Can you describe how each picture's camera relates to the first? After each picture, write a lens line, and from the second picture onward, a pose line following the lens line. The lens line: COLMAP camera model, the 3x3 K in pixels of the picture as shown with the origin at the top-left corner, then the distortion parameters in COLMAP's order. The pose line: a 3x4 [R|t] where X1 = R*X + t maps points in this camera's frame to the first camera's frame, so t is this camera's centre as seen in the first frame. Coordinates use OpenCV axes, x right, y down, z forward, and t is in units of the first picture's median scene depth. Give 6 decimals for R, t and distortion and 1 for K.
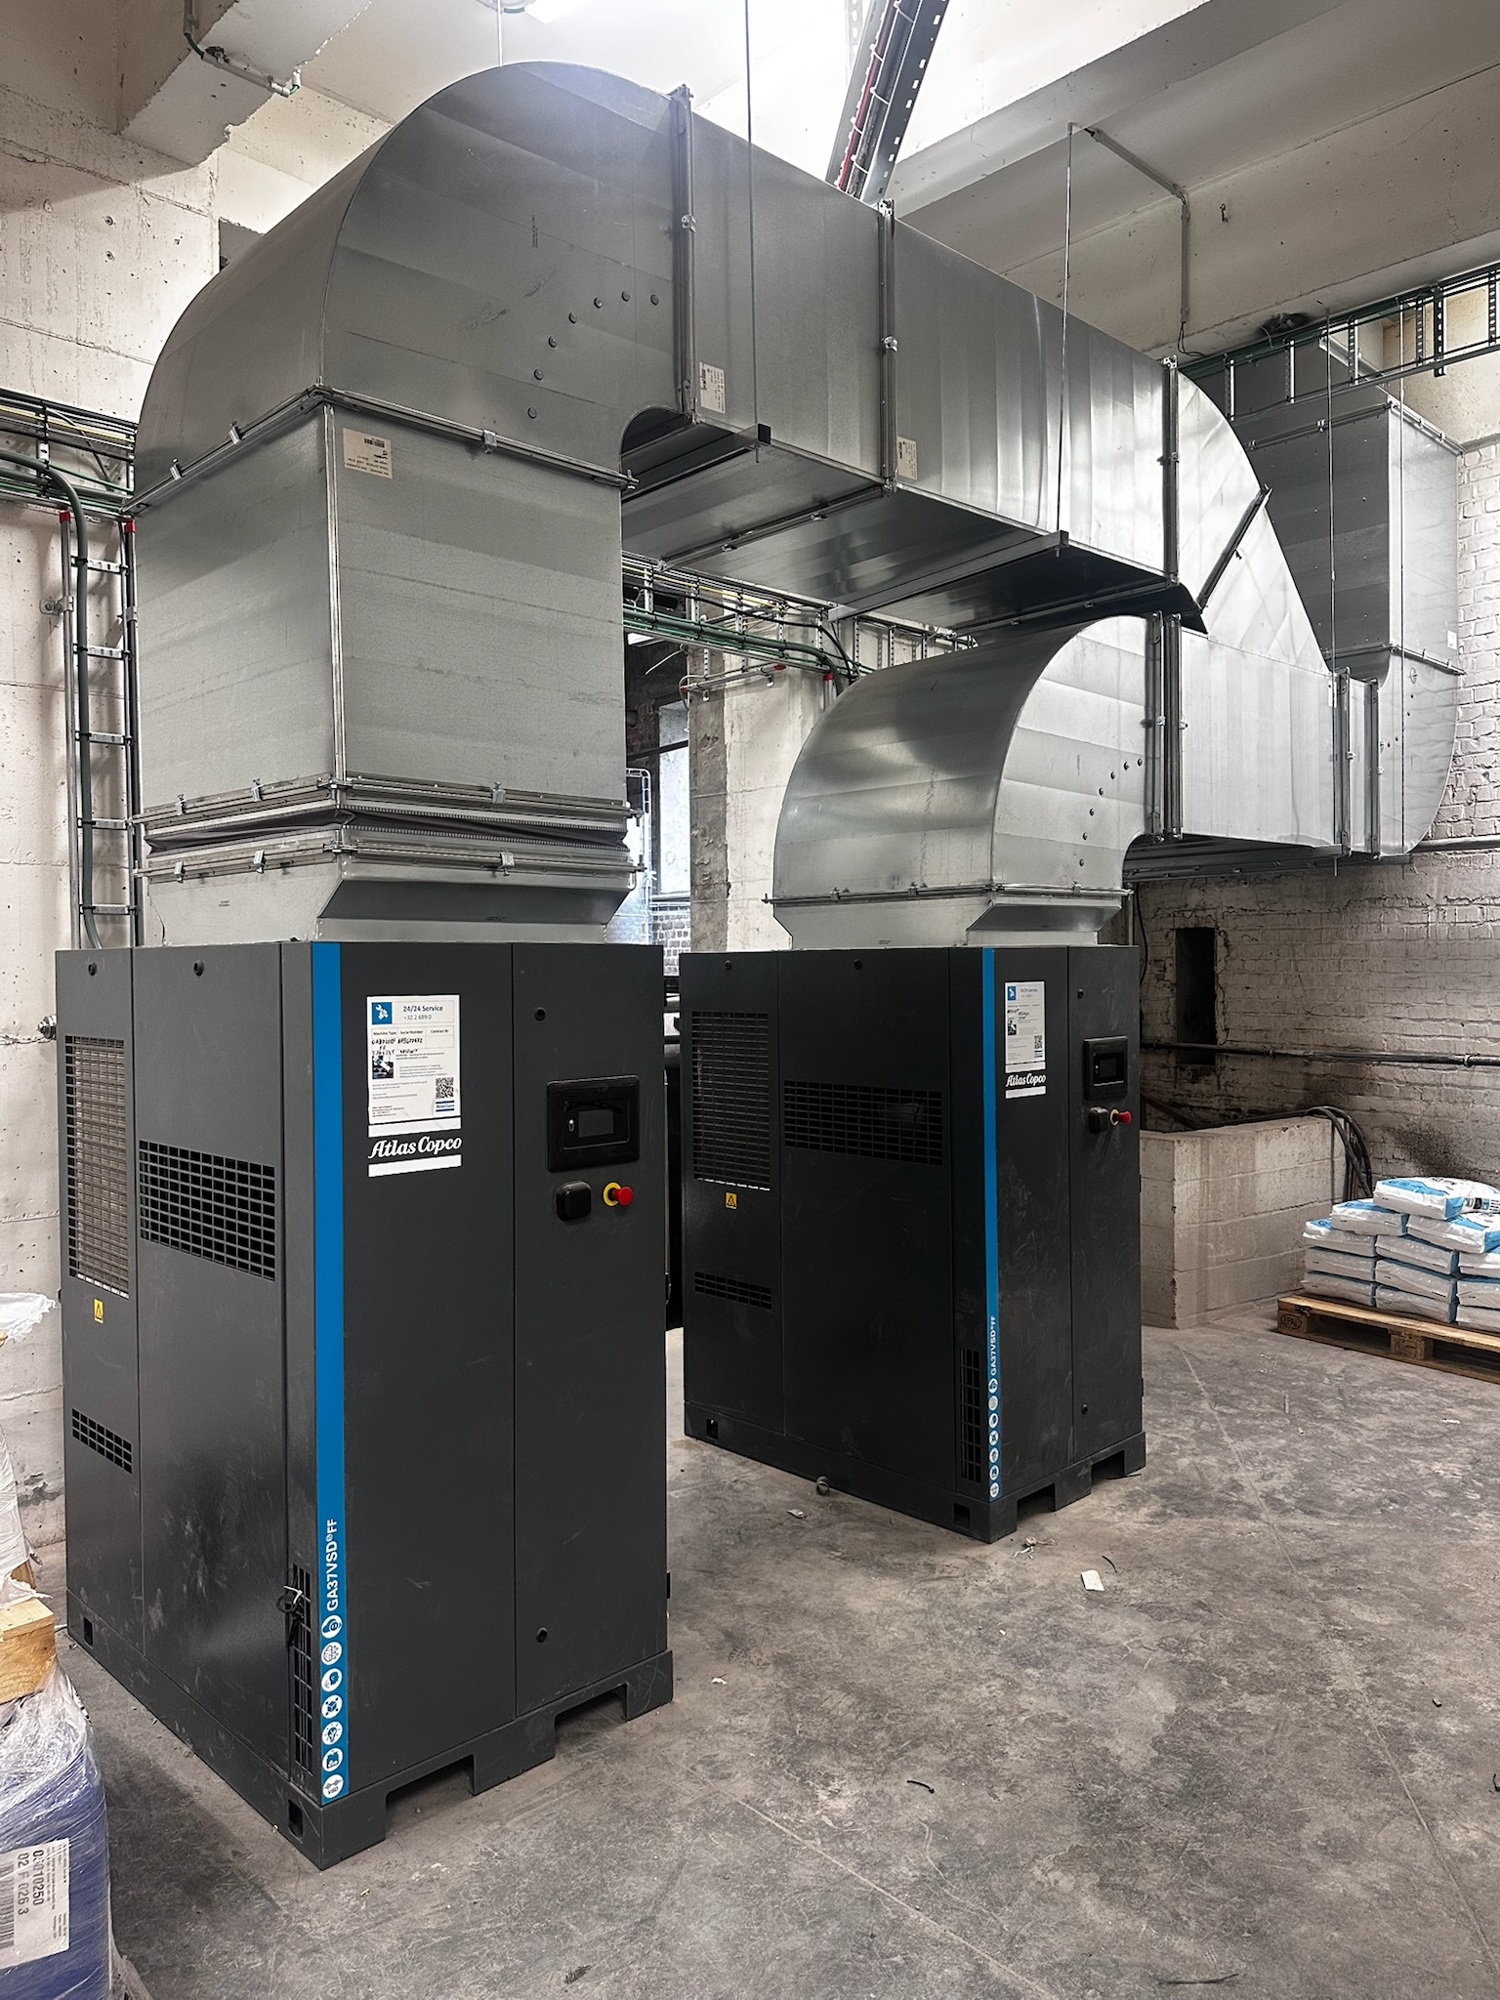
lens RADIAL K [[1400.2, 0, 750.9], [0, 1400.2, 1002.8], [0, 0, 1]] dist [0.038767, -0.049631]
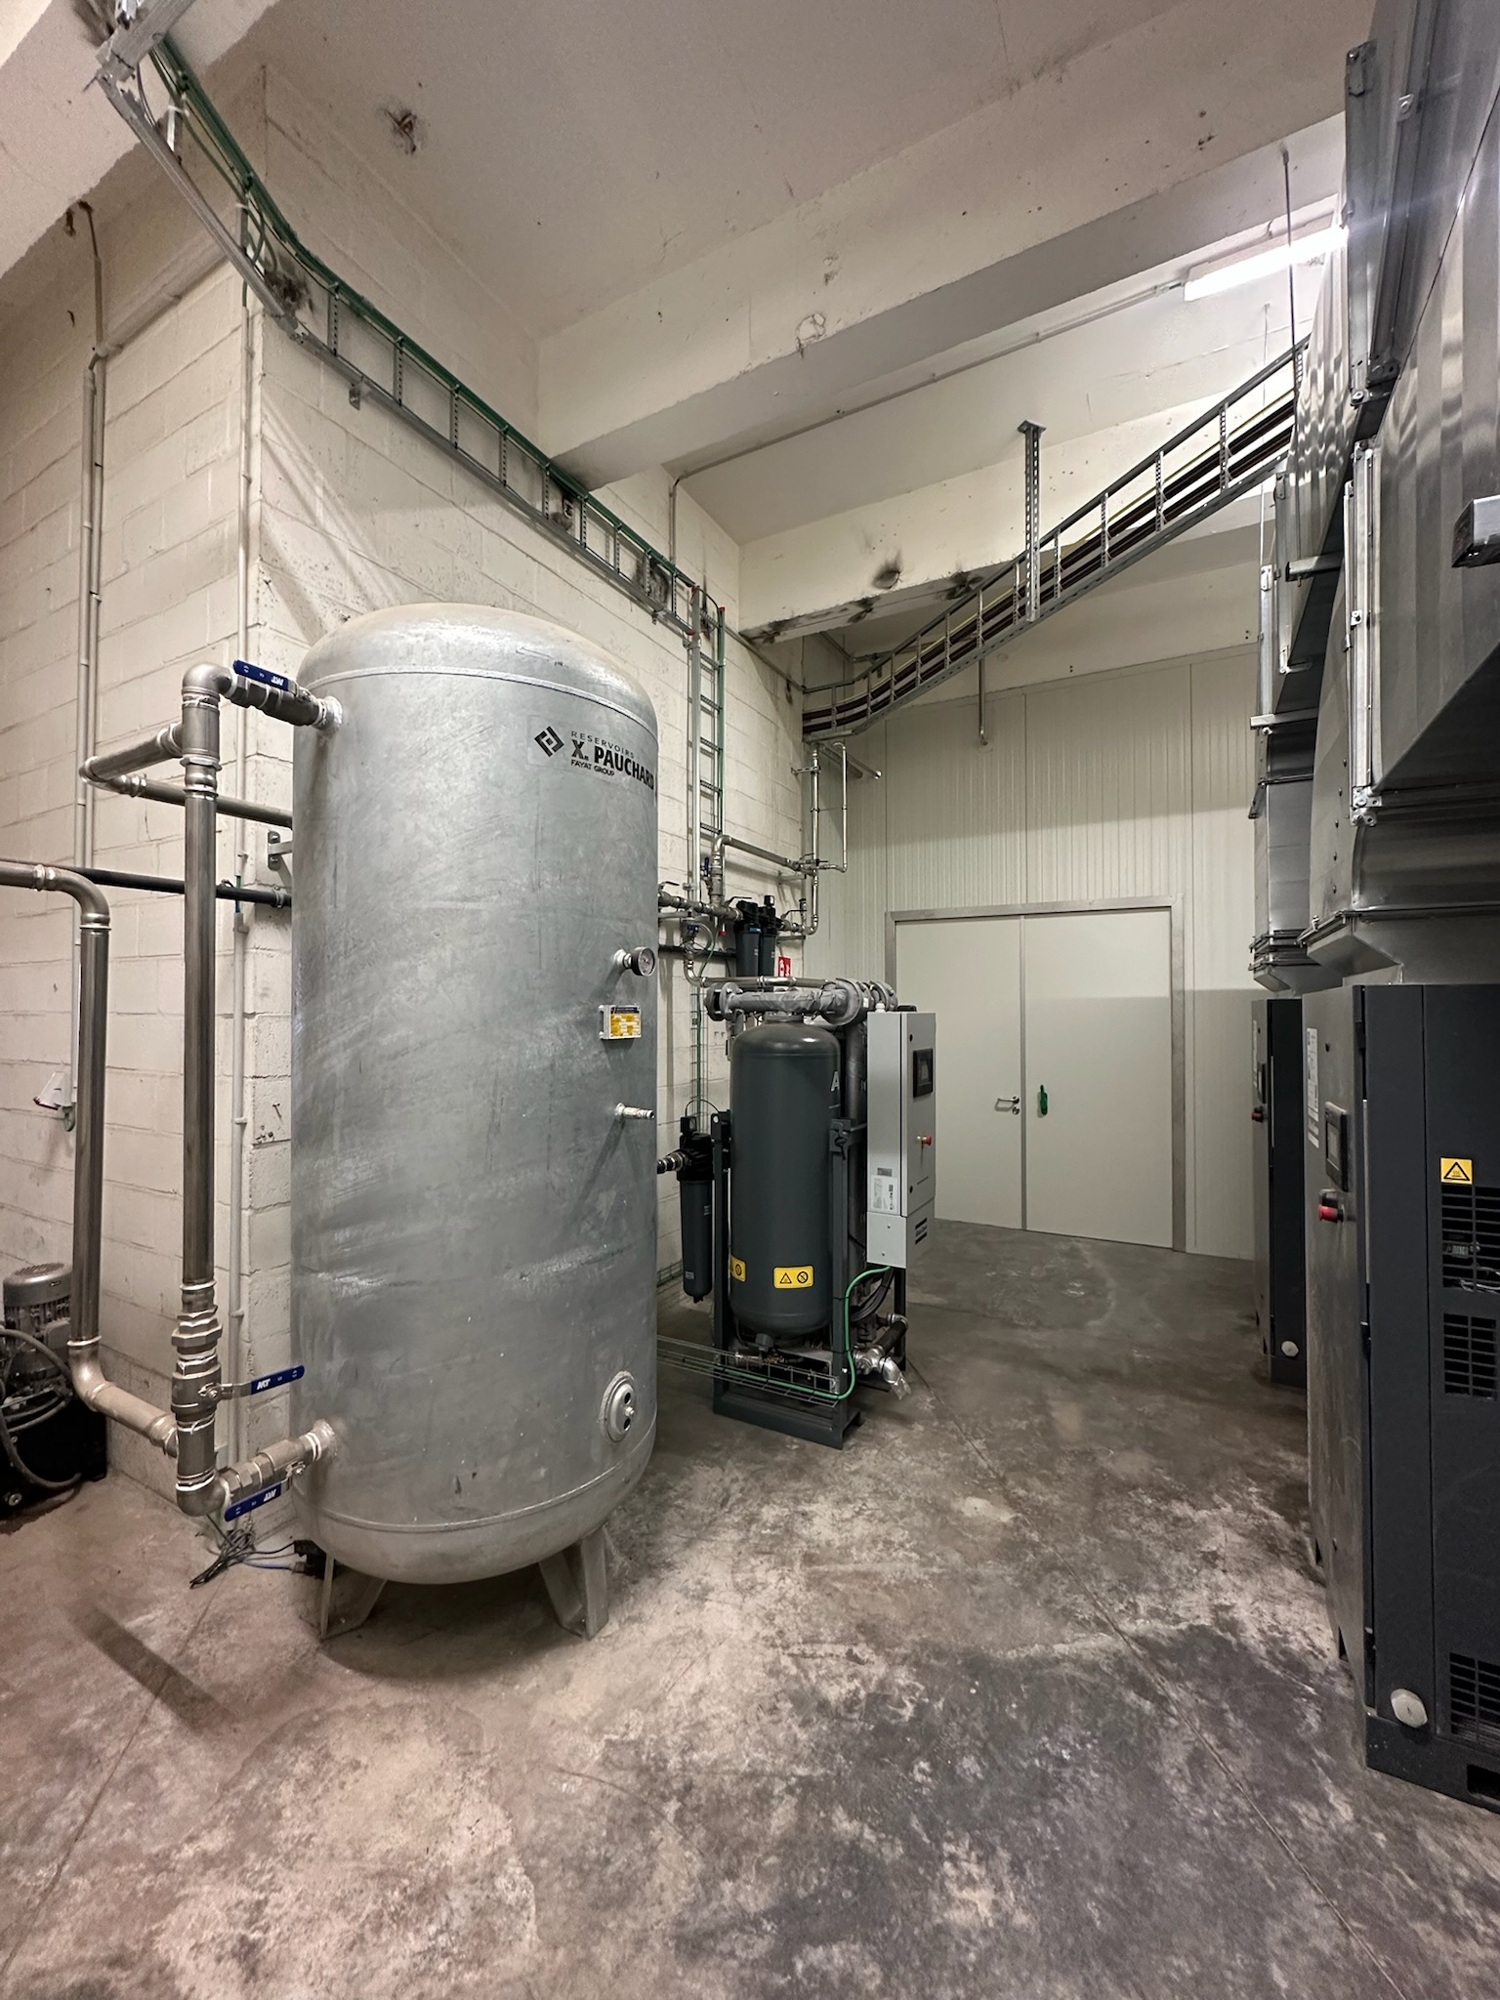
lens RADIAL K [[792.5, 0, 755.2], [0, 792.5, 1001.1], [0, 0, 1]] dist [-0.005534, 0.000790]
pose [[-0.952671, 0.007547, -0.303908, 0.747295], [0.003443, 0.999896, 0.014036, -0.042628], [0.303983, 0.012325, -0.952598, 1.418864]]
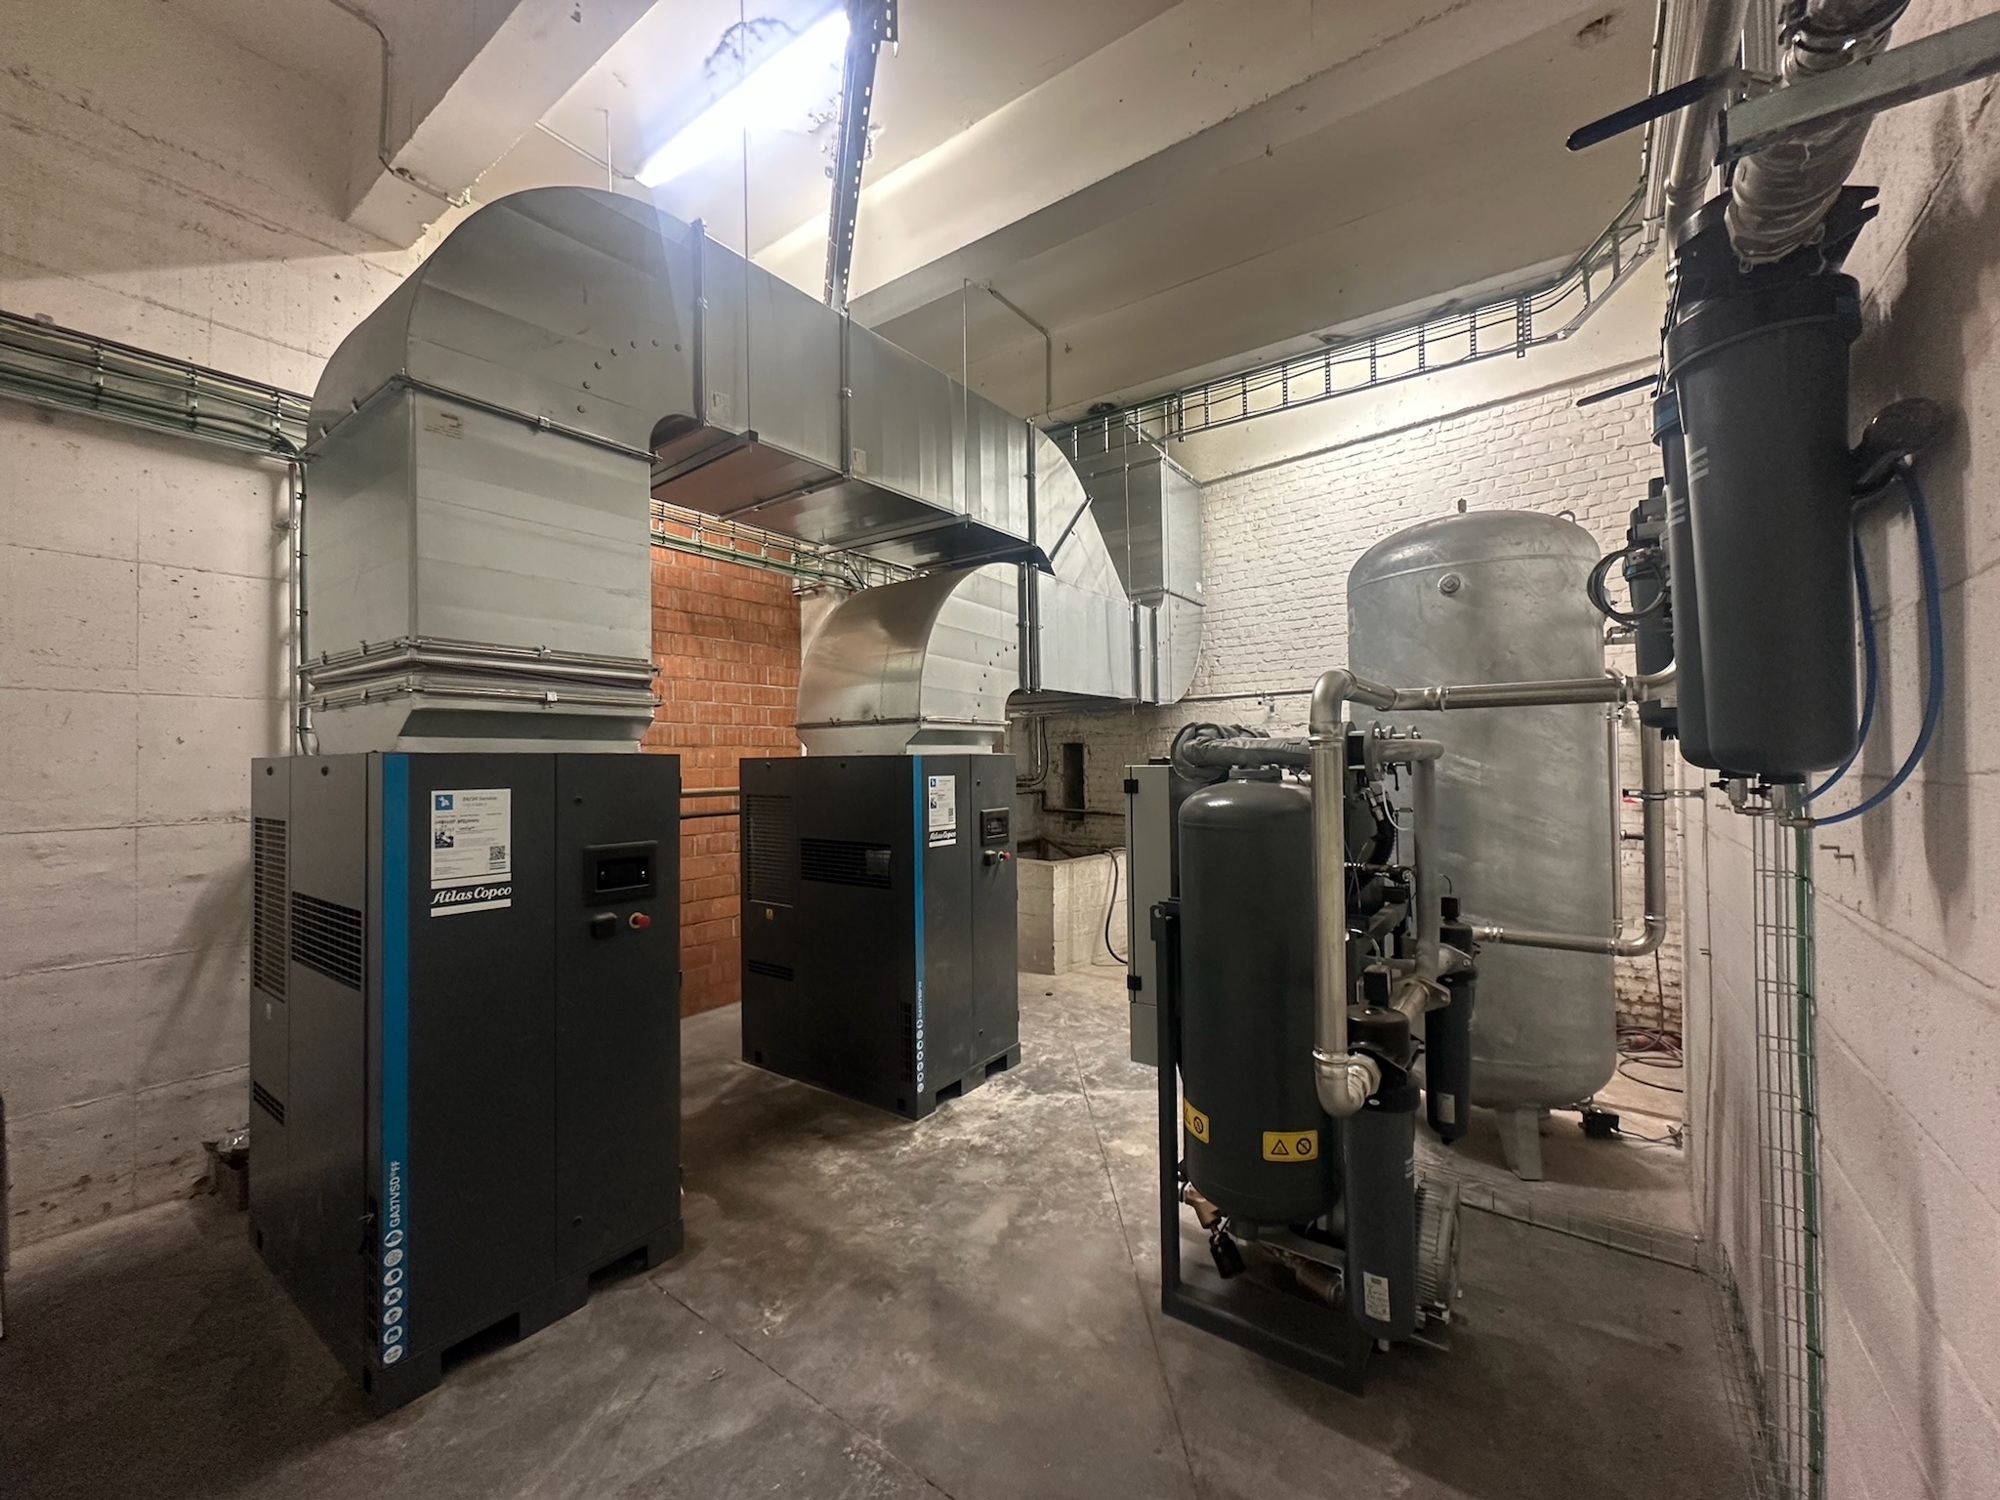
lens RADIAL K [[792.5, 0, 1000.0], [0, 792.5, 752.1], [0, 0, 1]] dist [-0.005534, 0.000790]
pose [[0.985079, 0.001650, 0.172097, 0.103198], [0.005275, 0.999195, -0.039779, -0.005719], [-0.172024, 0.040093, 0.984277, 0.062924]]
